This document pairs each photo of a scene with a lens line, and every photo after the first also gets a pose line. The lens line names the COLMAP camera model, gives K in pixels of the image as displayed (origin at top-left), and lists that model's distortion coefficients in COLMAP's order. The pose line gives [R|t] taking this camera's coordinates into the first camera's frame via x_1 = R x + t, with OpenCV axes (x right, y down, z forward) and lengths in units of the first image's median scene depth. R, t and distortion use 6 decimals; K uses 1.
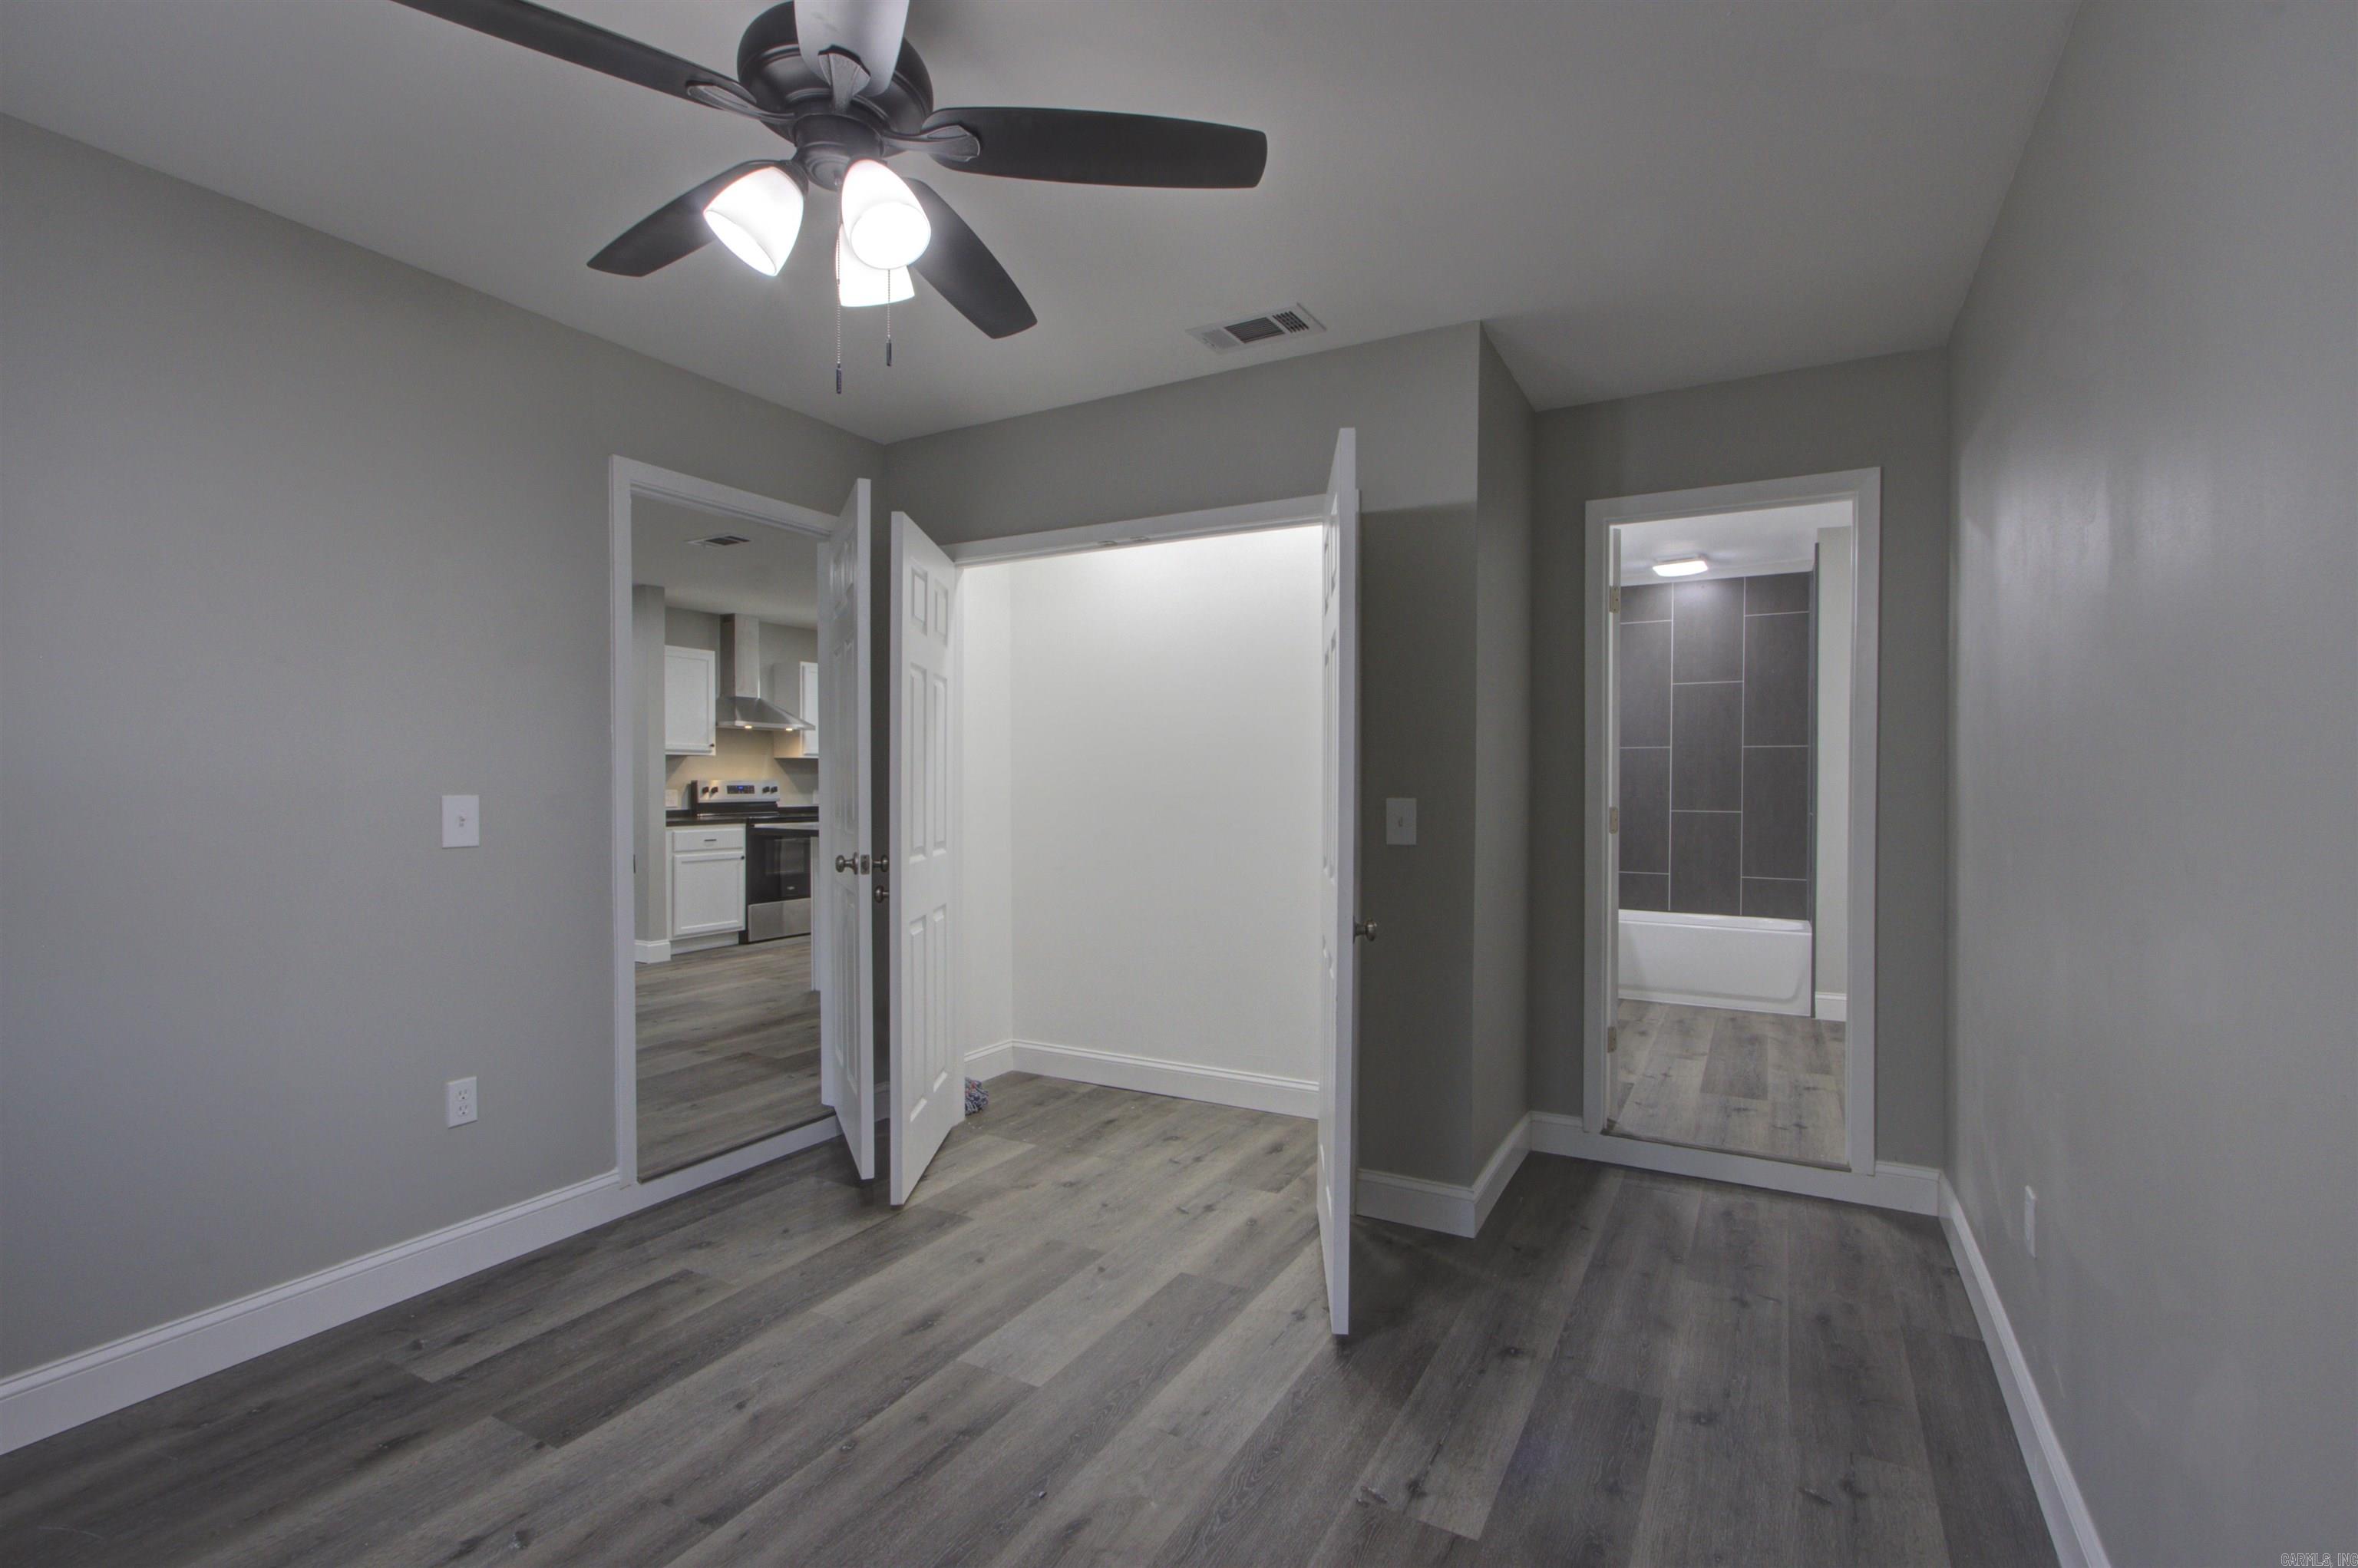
lens RADIAL K [[1085.0, 0, 1179.0], [0, 1085.0, 784.0], [0, 0, 1]] dist [0.001619, 0.007096]
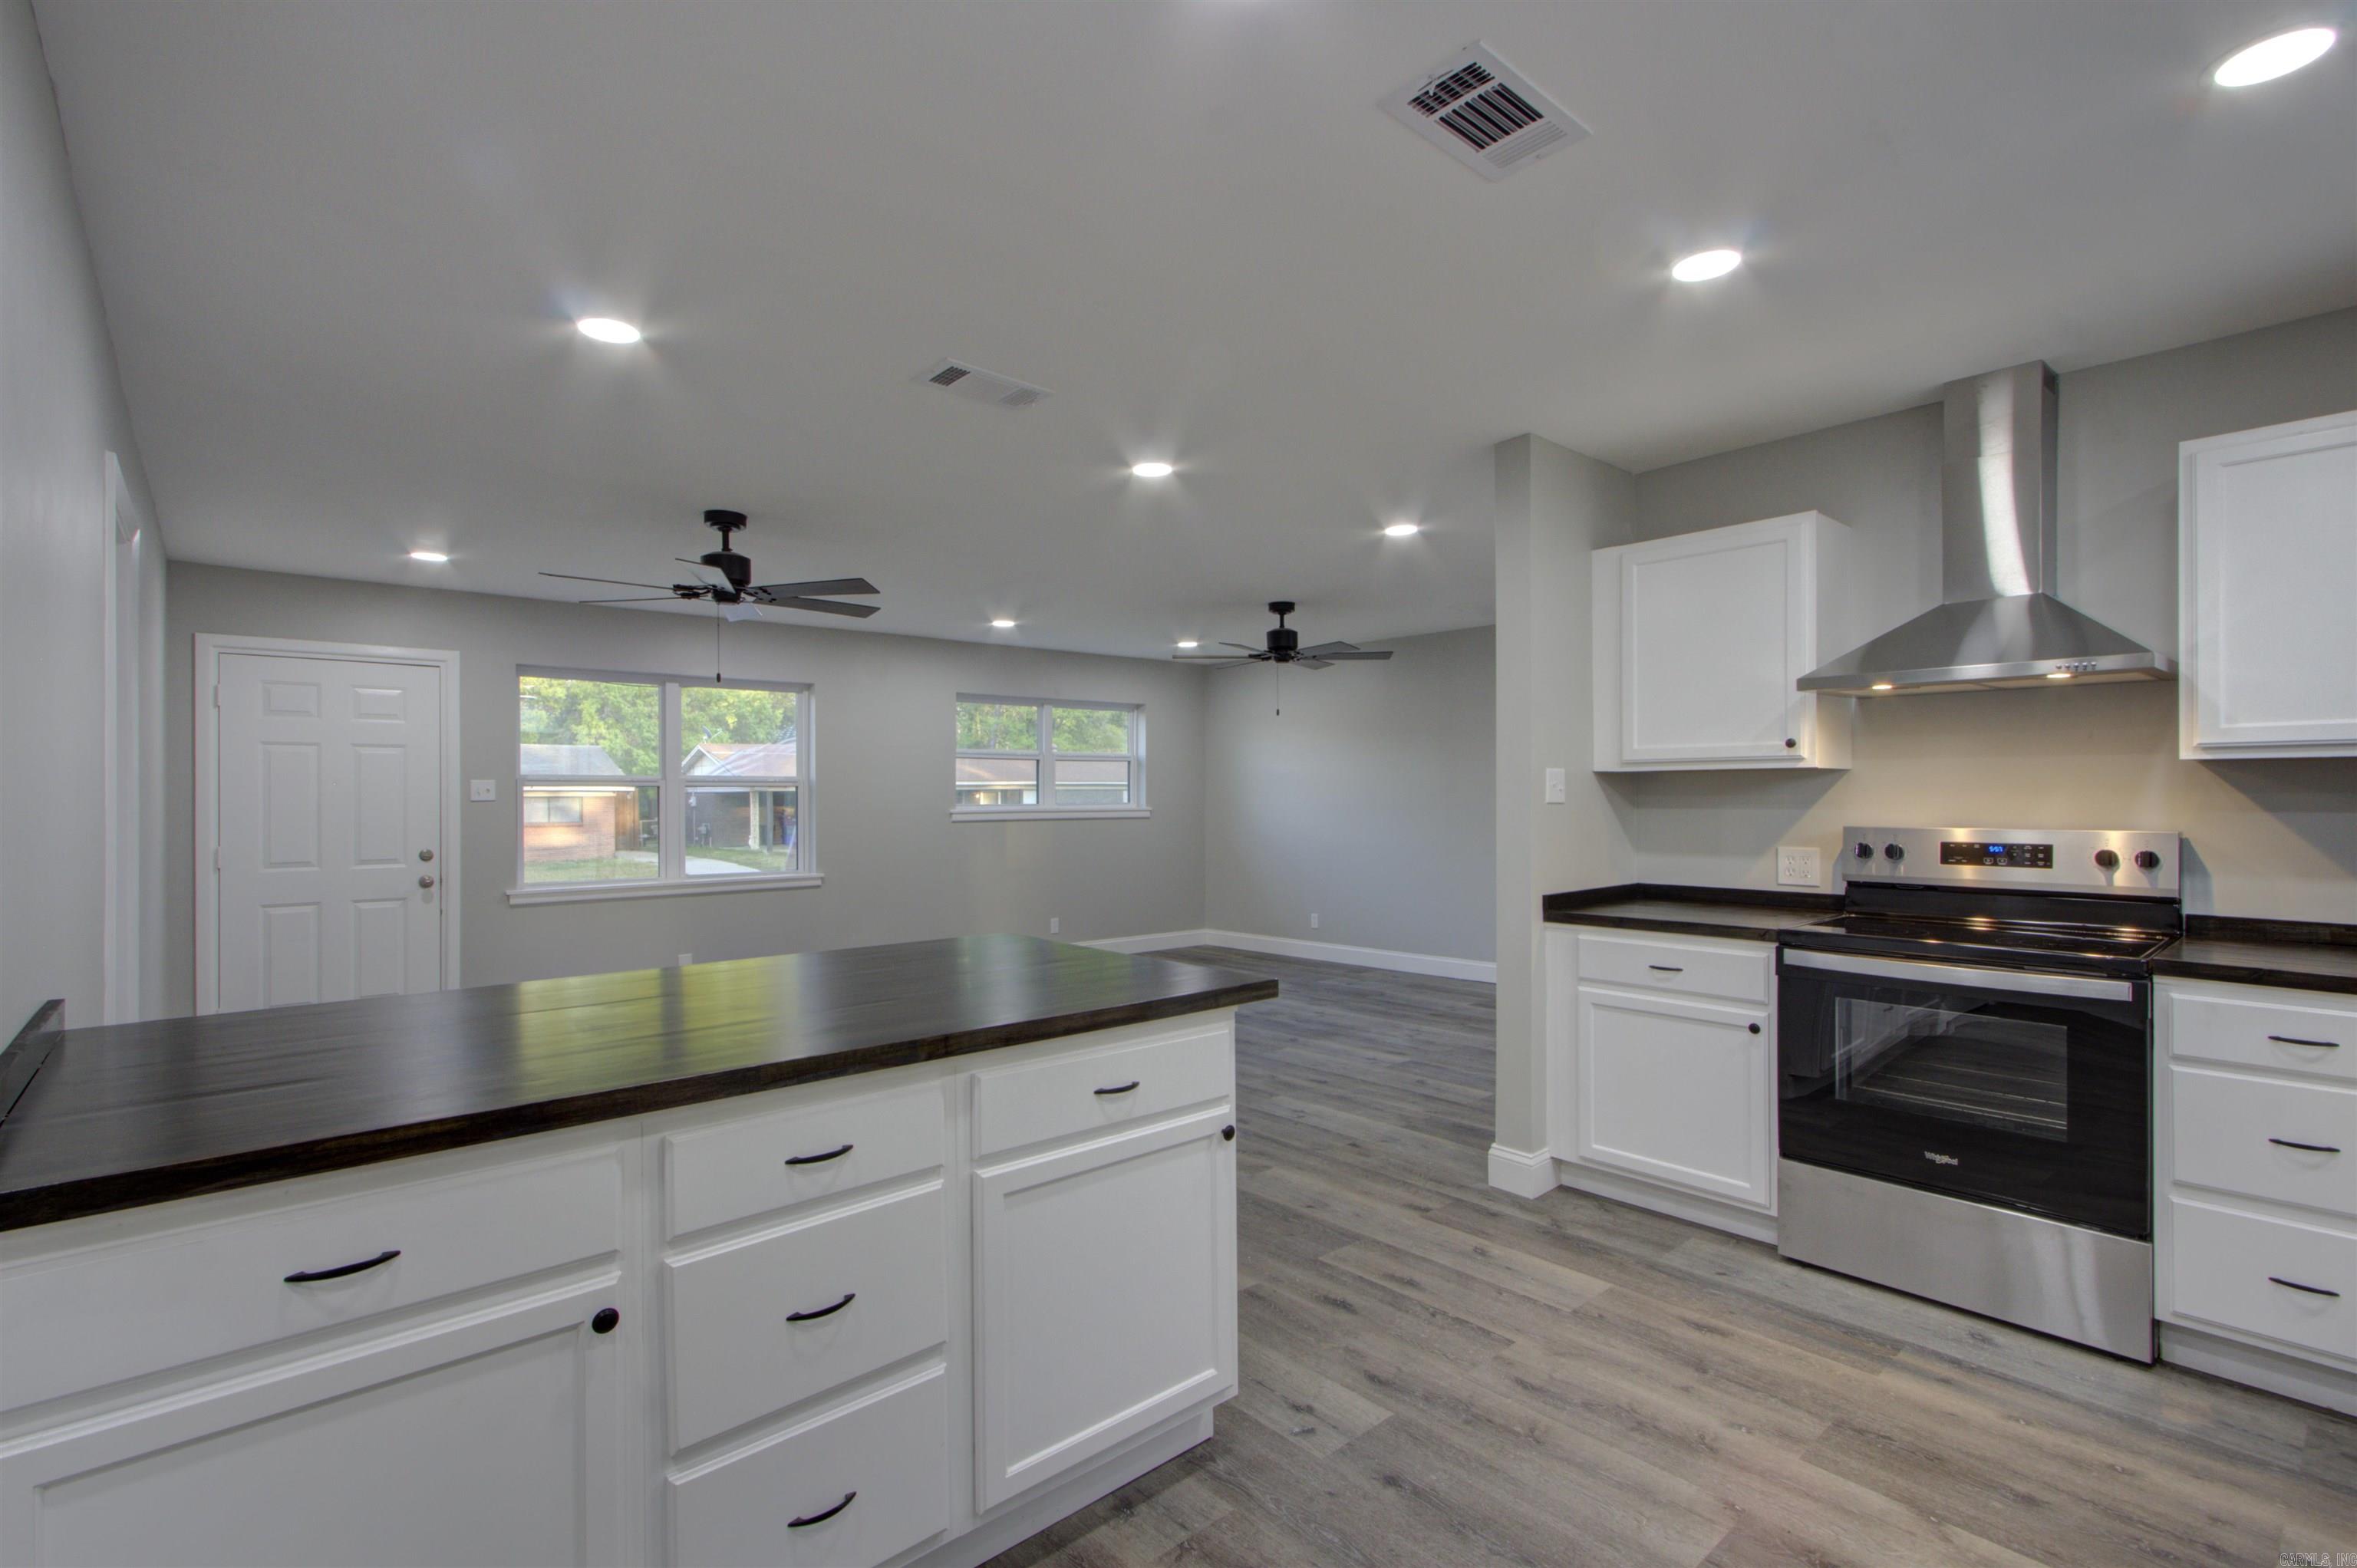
lens RADIAL K [[1084.5, 0, 1178.5], [0, 1084.5, 784.0], [0, 0, 1]] dist [0.001619, 0.007096]
pose [[-0.336656, -0.005330, -0.941612, 0.035266], [0.008795, 0.999923, -0.008805, -0.019219], [0.941586, -0.011246, -0.336584, 0.925598]]
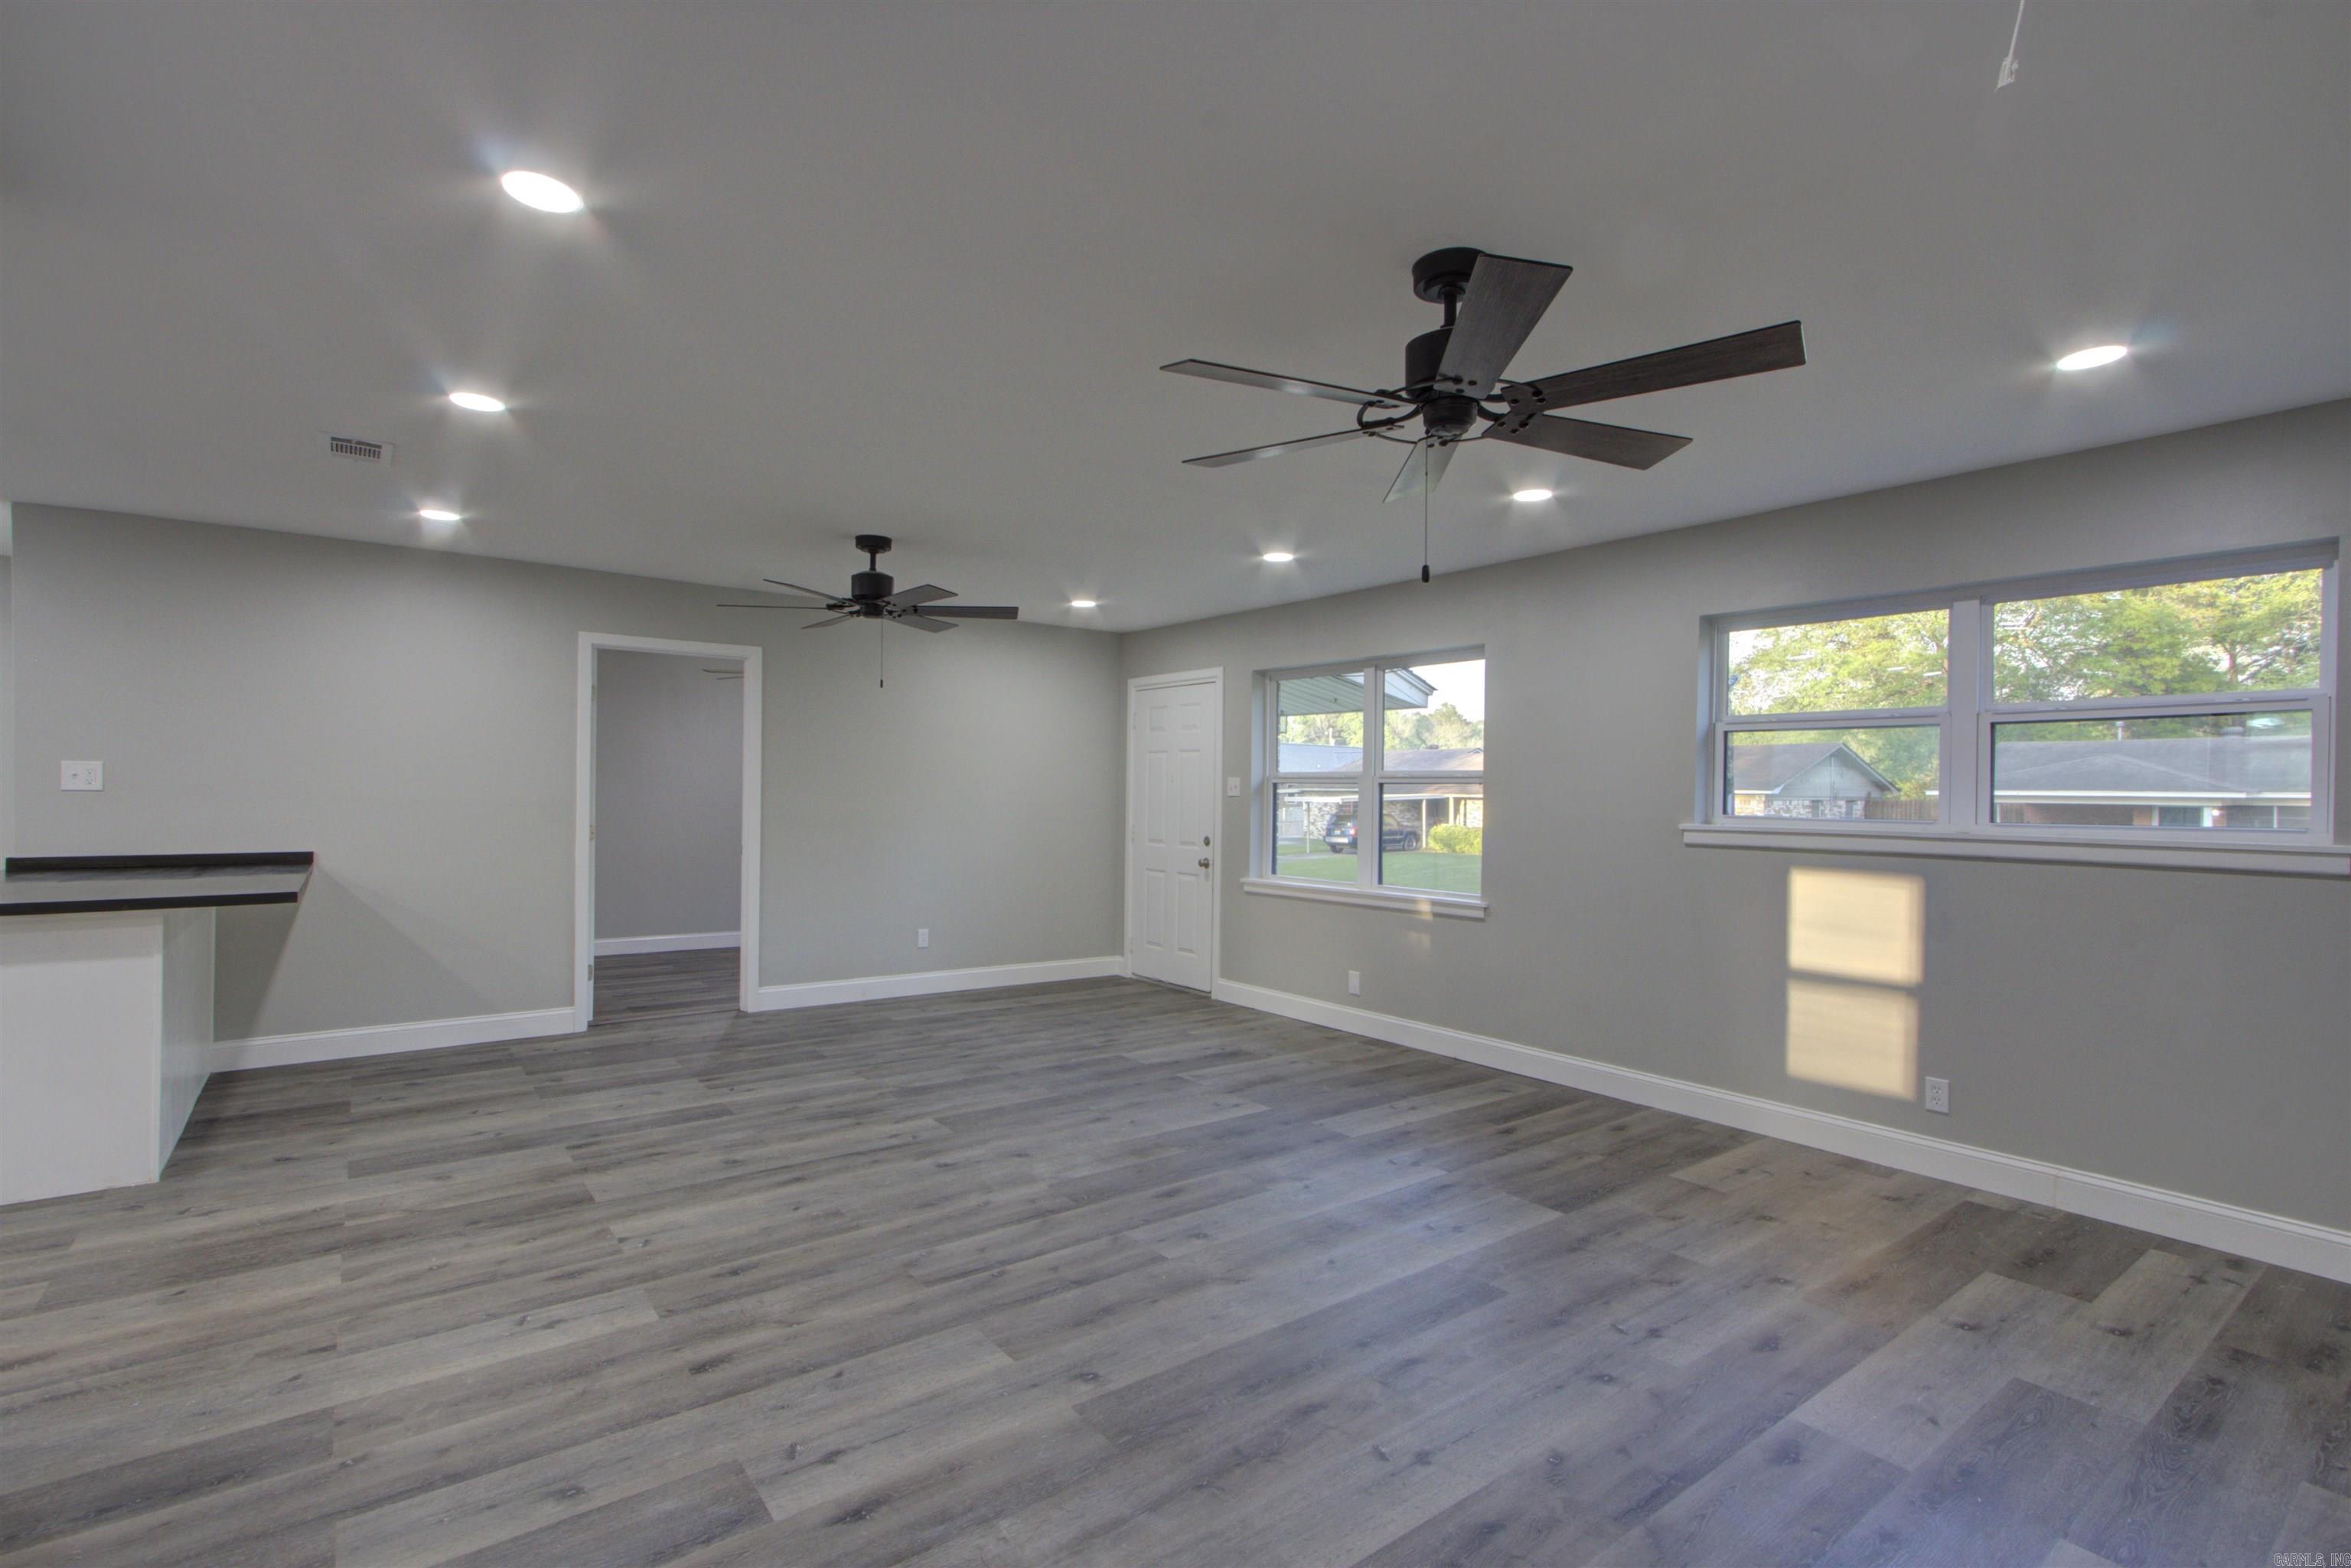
lens RADIAL K [[1081.8, 0, 1175.5], [0, 1081.8, 784.0], [0, 0, 1]] dist [0.001619, 0.007096]
pose [[-0.917246, -0.007005, 0.398260, -0.824492], [-0.013034, 0.999838, -0.012432, -0.016825], [-0.398108, -0.016594, -0.917189, 1.024158]]
